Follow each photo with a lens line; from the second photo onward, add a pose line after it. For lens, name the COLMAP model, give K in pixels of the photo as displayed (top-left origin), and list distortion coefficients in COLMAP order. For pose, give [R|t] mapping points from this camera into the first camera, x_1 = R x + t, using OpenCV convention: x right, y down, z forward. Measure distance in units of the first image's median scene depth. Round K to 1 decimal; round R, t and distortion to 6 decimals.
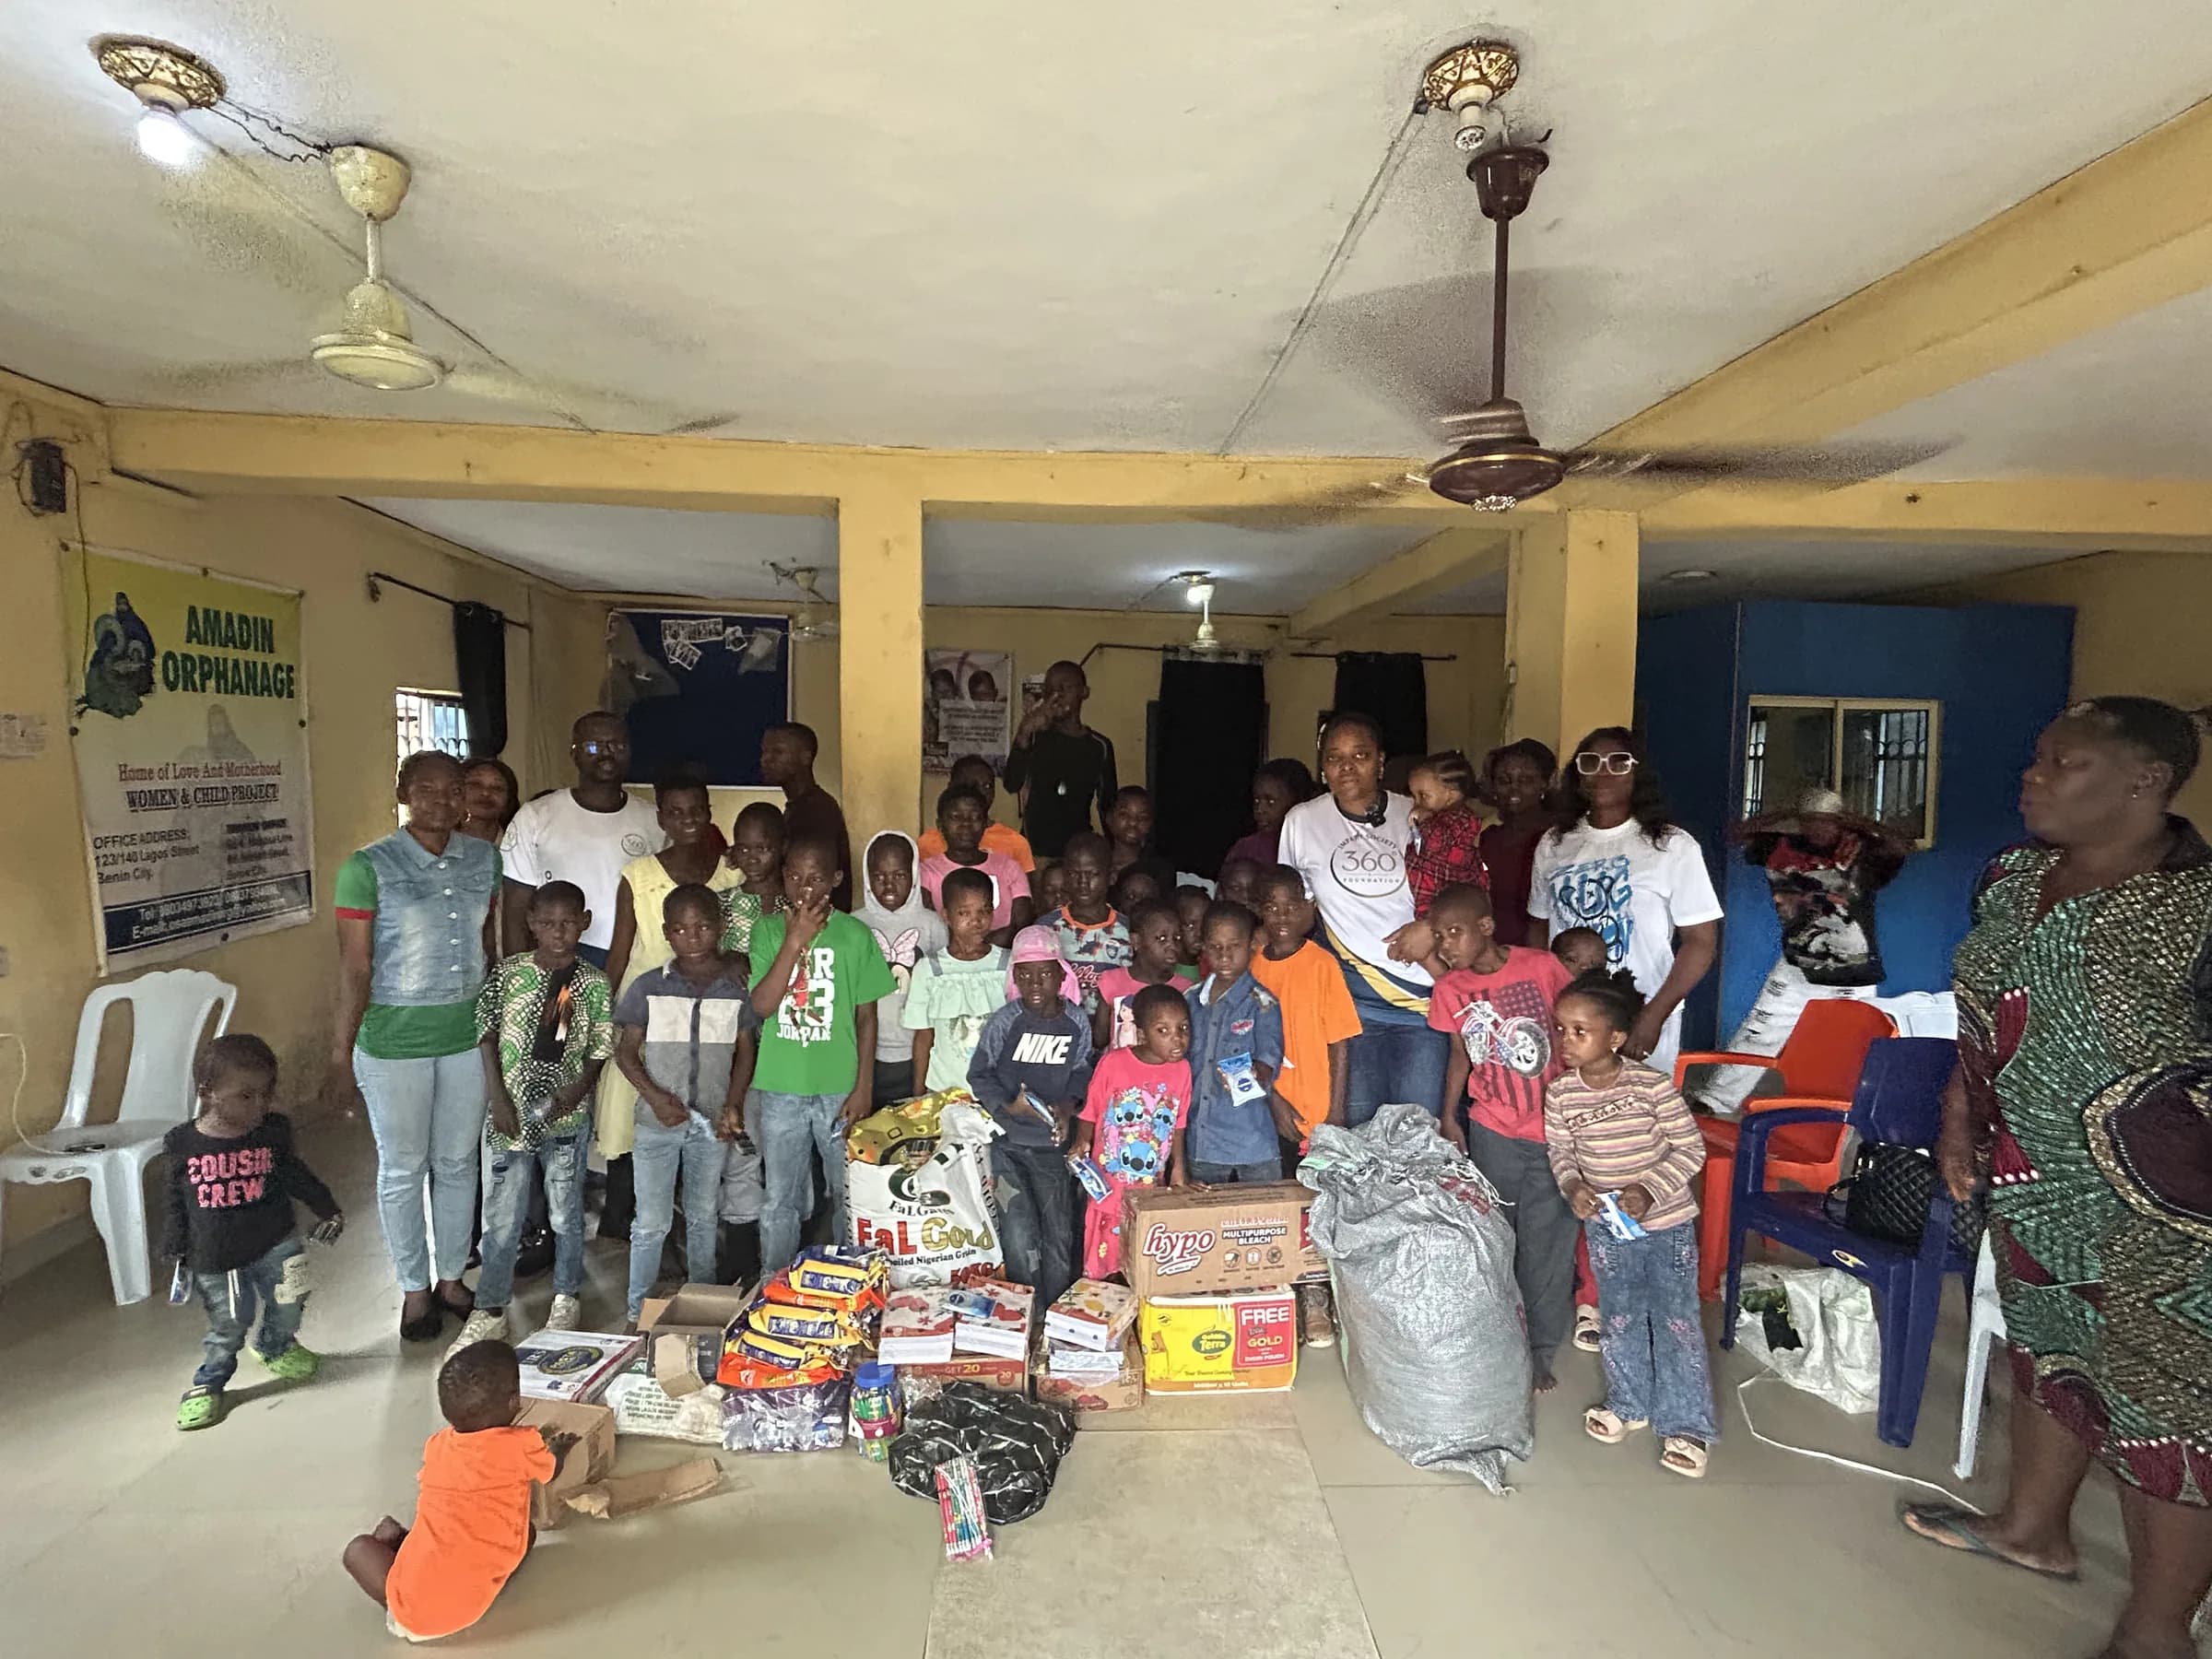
lens RADIAL K [[1041.8, 0, 1094.9], [0, 1041.8, 844.1], [0, 0, 1]] dist [-0.030312, 0.016656]
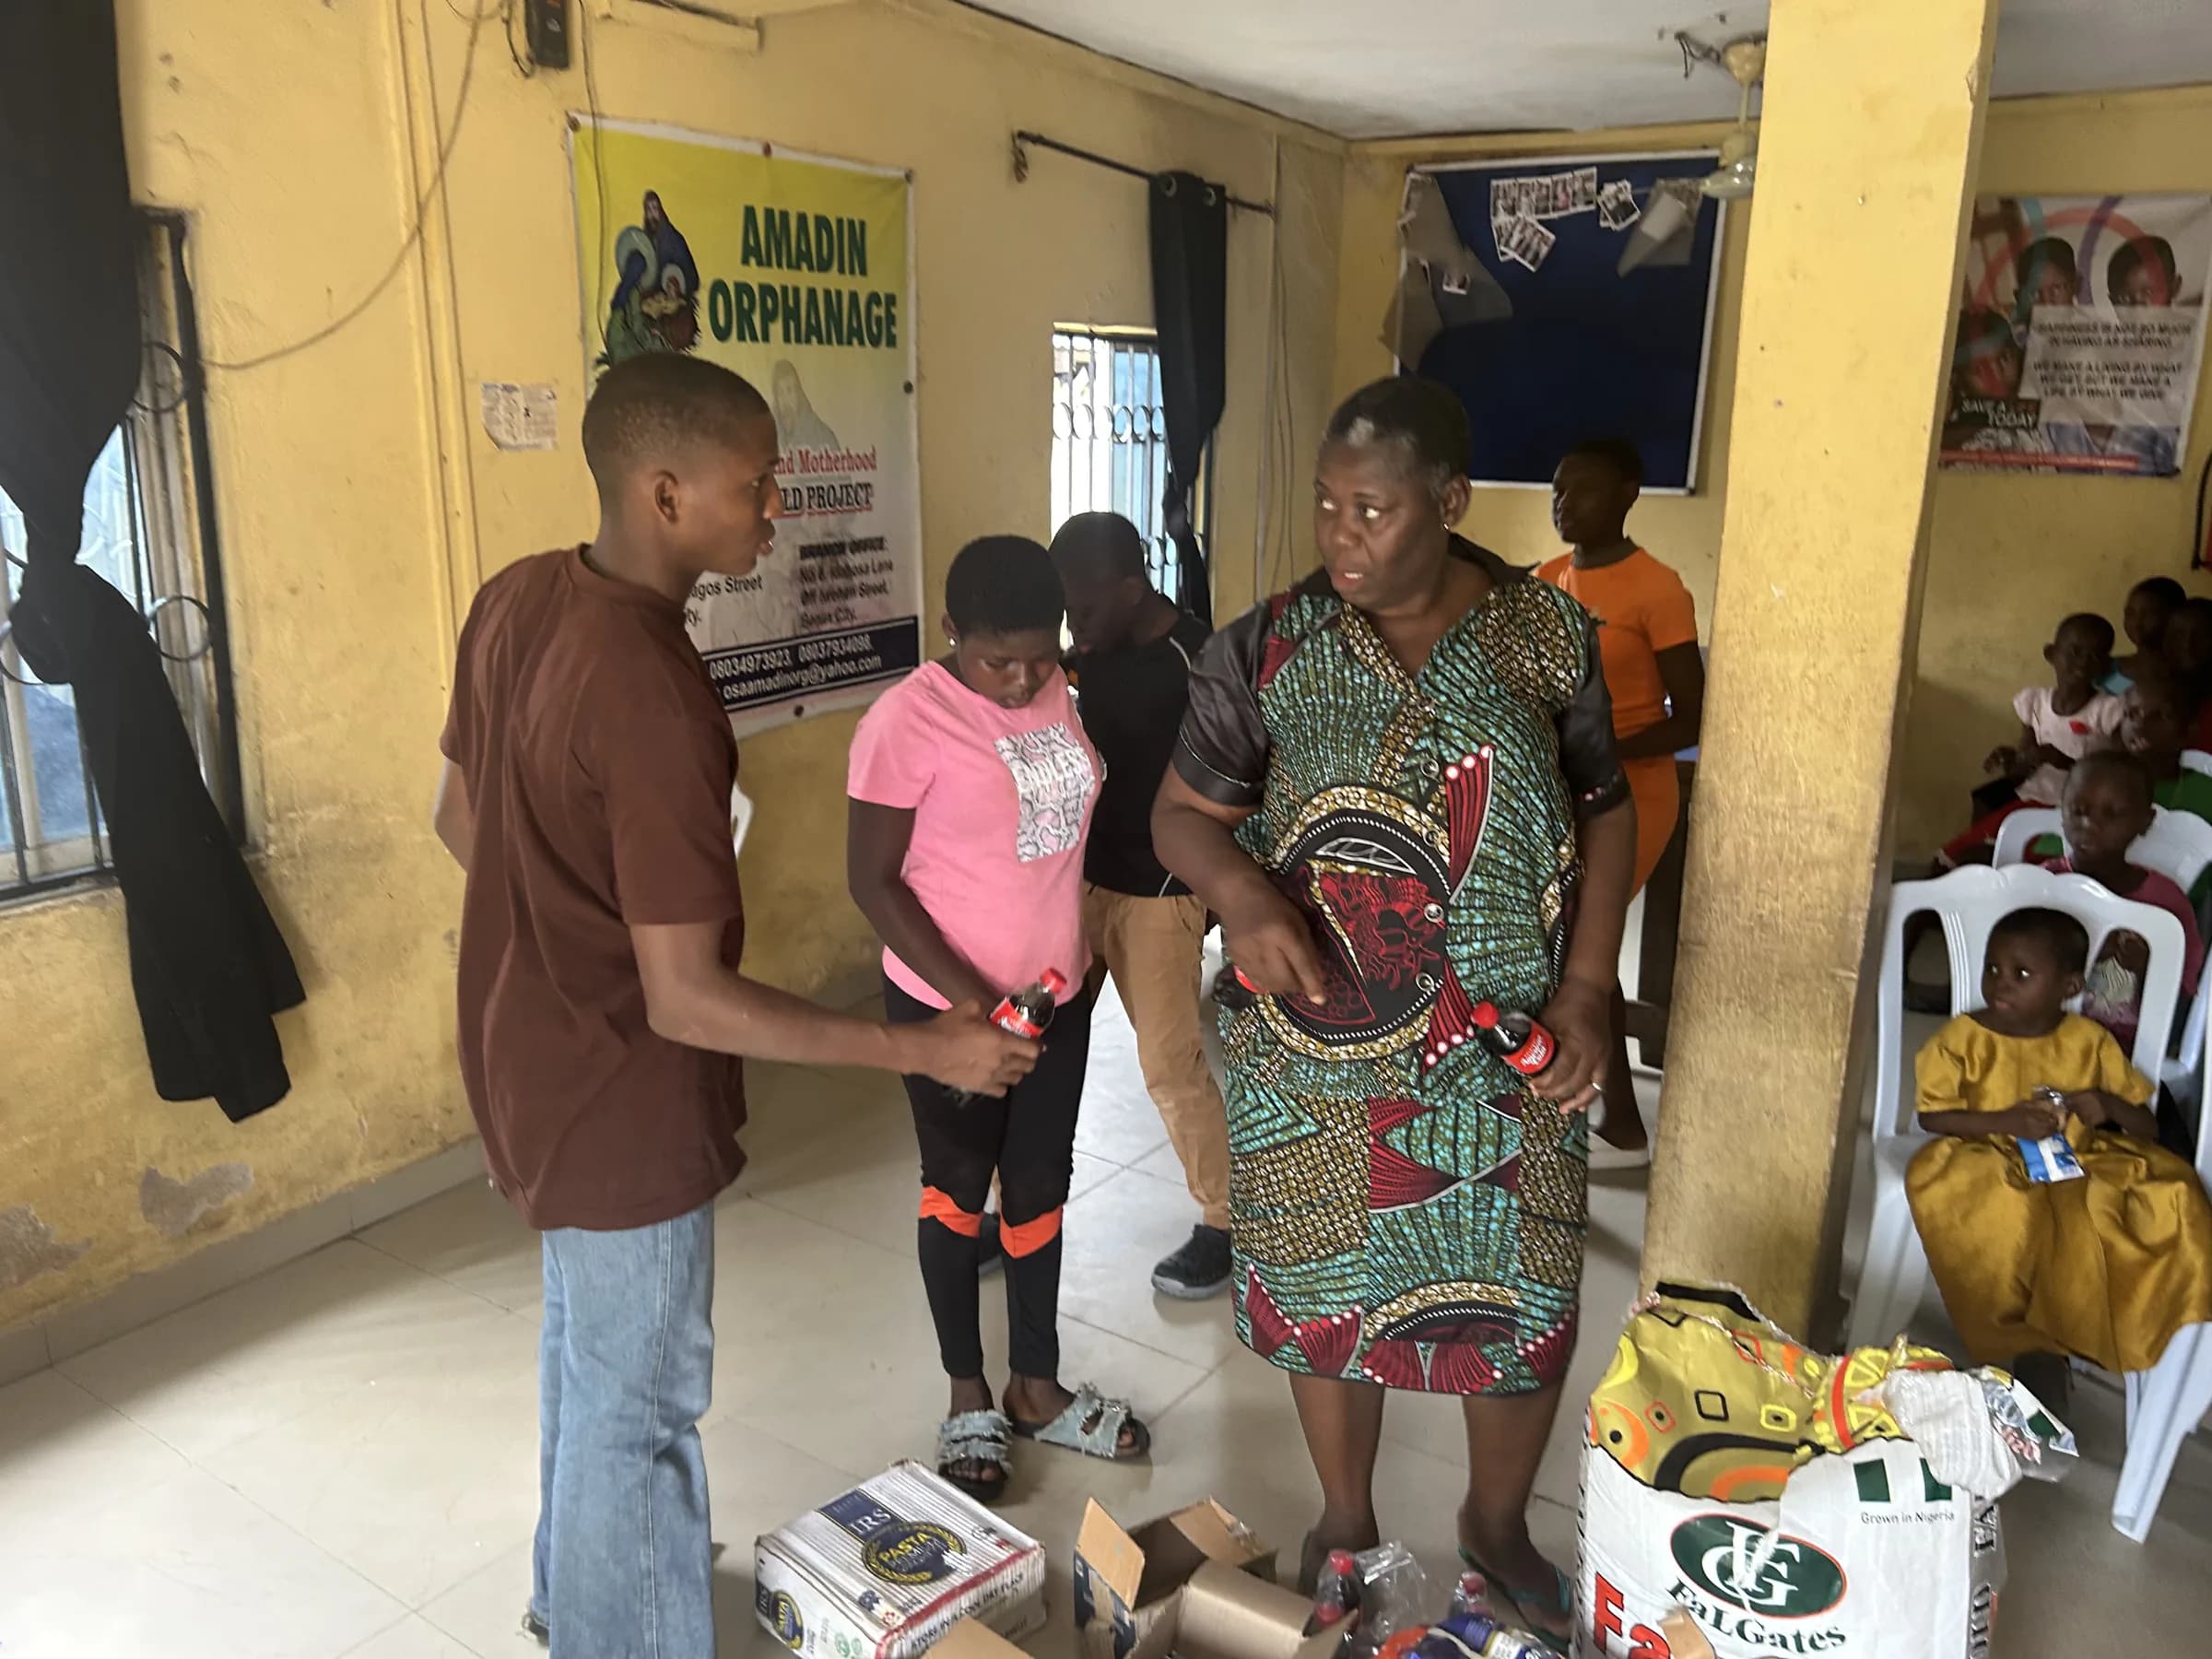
lens RADIAL K [[1640.0, 0, 1148.2], [0, 1640.0, 815.4], [0, 0, 1]] dist [0.027581, -0.023998]
pose [[0.806069, 0.133508, -0.576567, -0.021513], [-0.044303, 0.985102, 0.166168, -0.038384], [0.590162, -0.108399, 0.799974, 0.293496]]
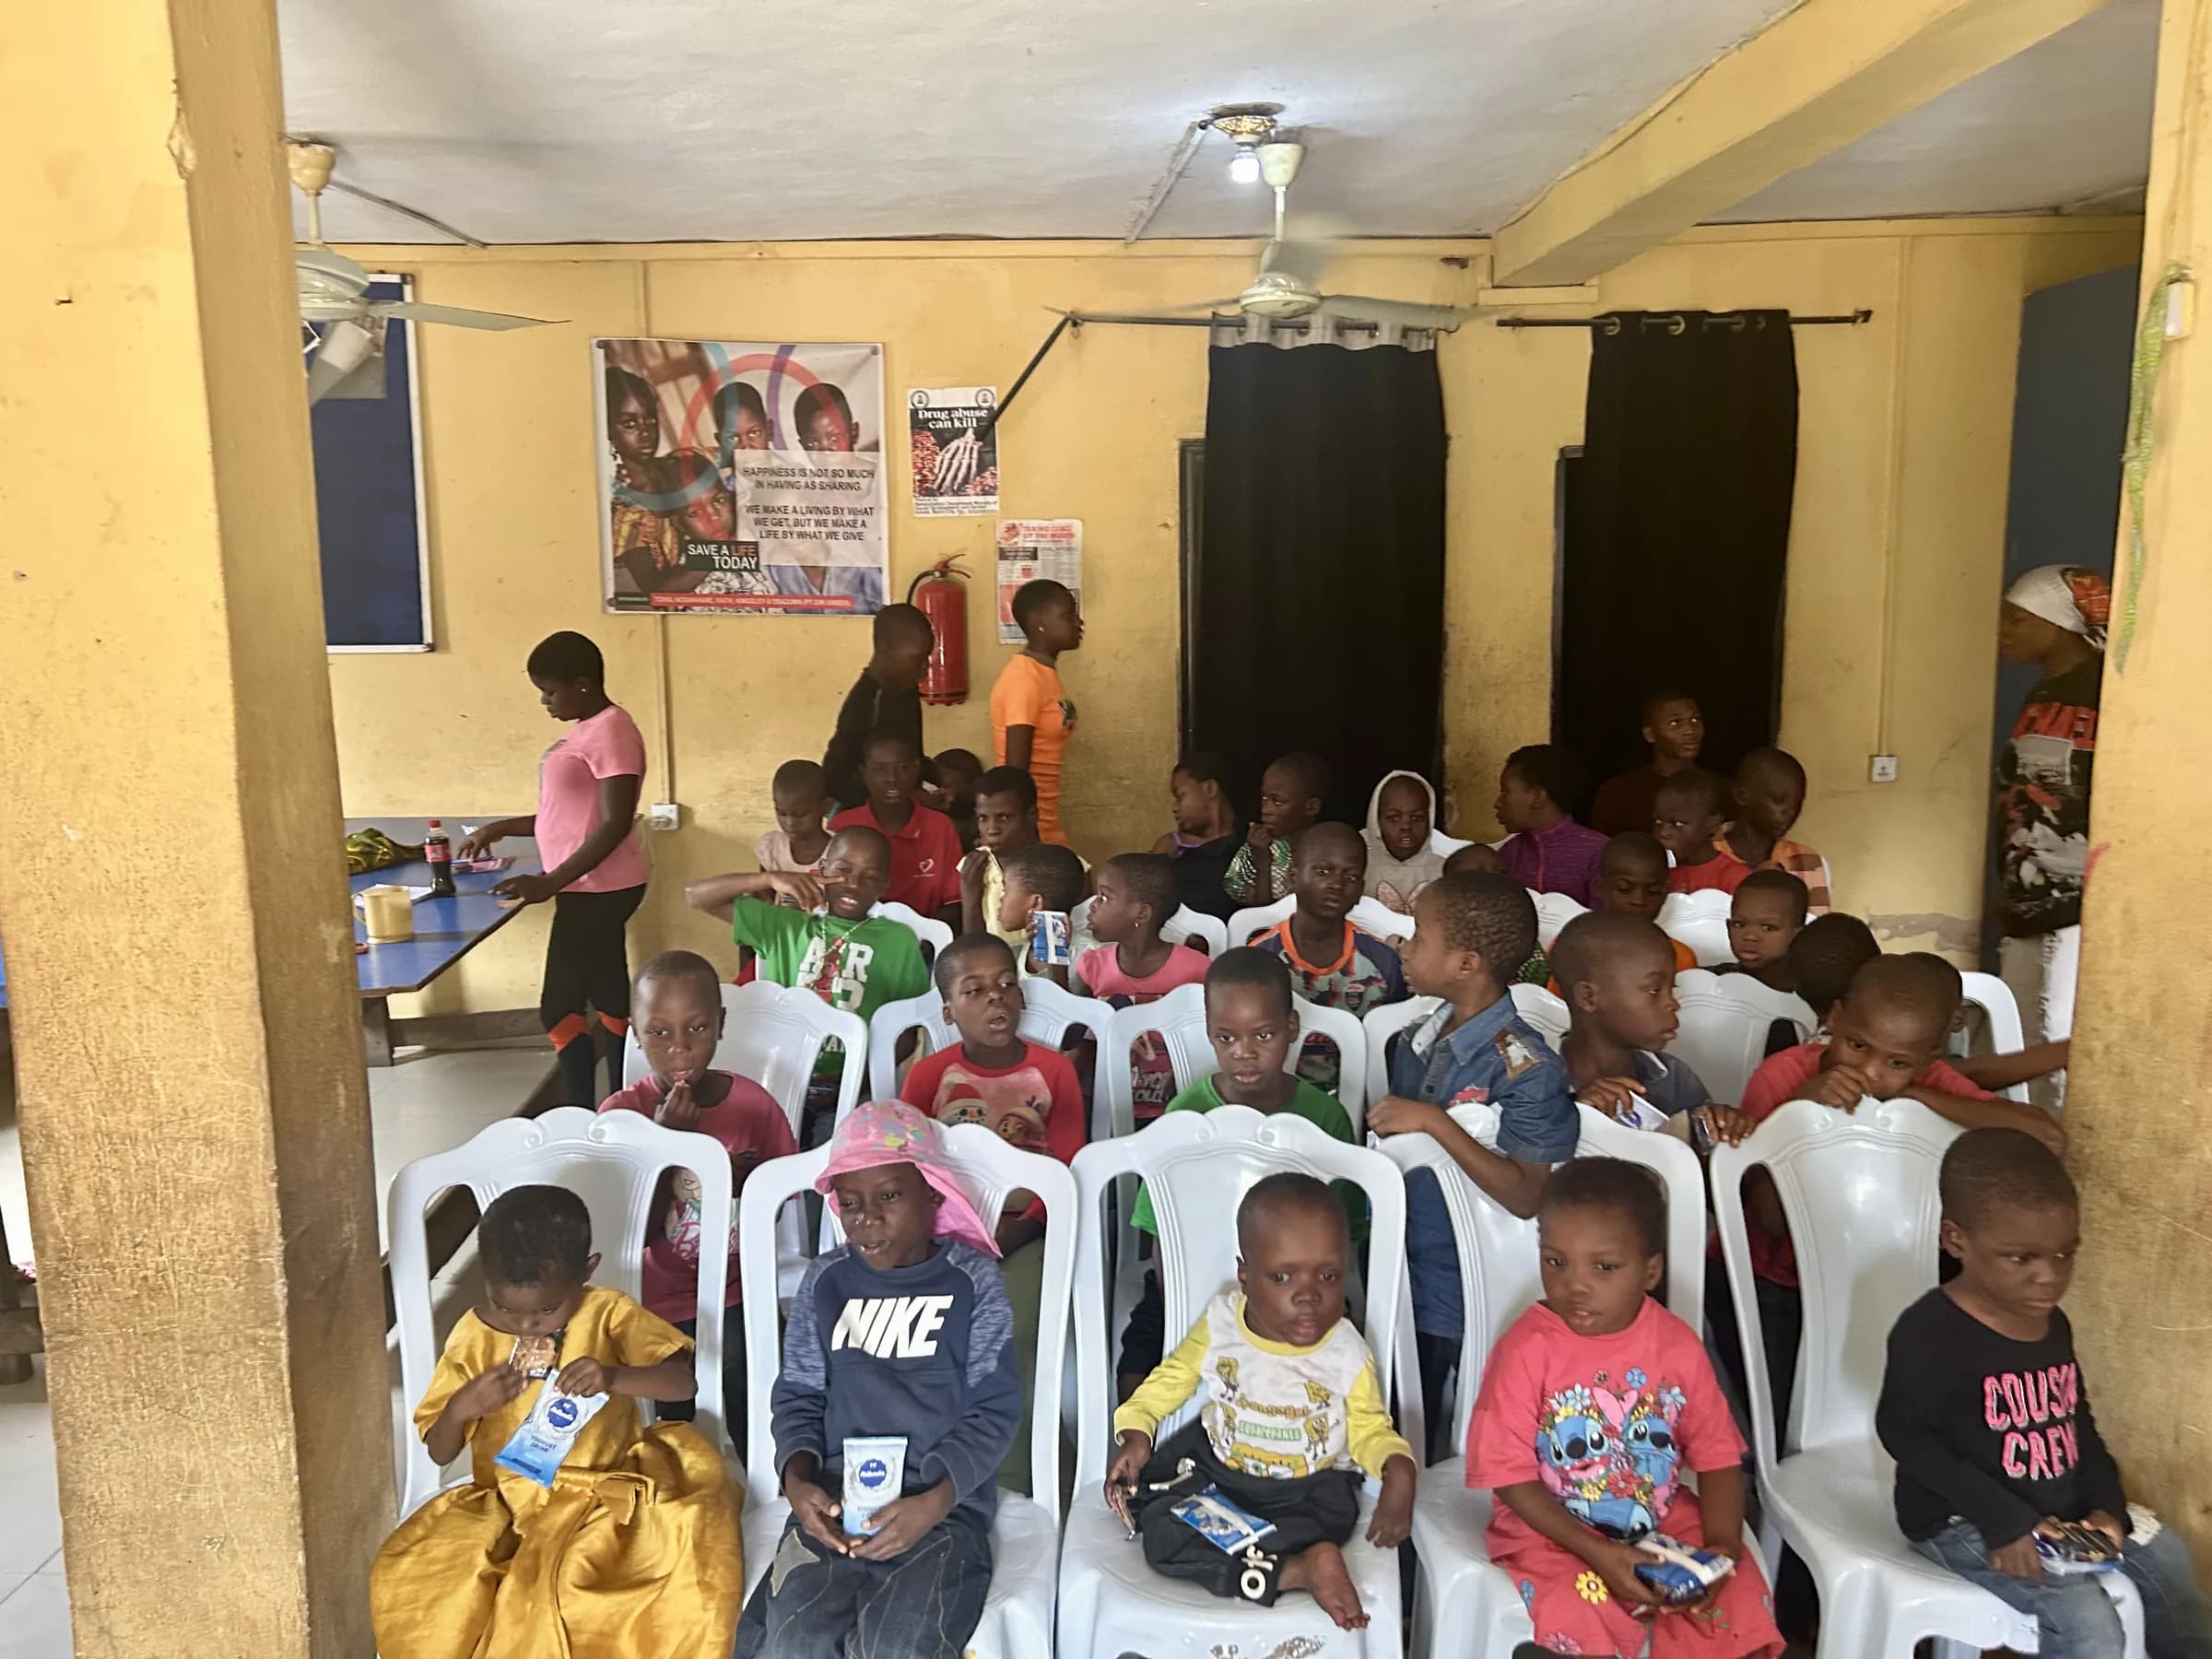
lens RADIAL K [[1639.5, 0, 1101.5], [0, 1639.5, 832.6], [0, 0, 1]] dist [0.048389, -0.066391]
pose [[0.998096, -0.020495, -0.058182, 0.115852], [0.025808, 0.995418, 0.092076, -0.065895], [0.056028, -0.093402, 0.994051, 0.536367]]
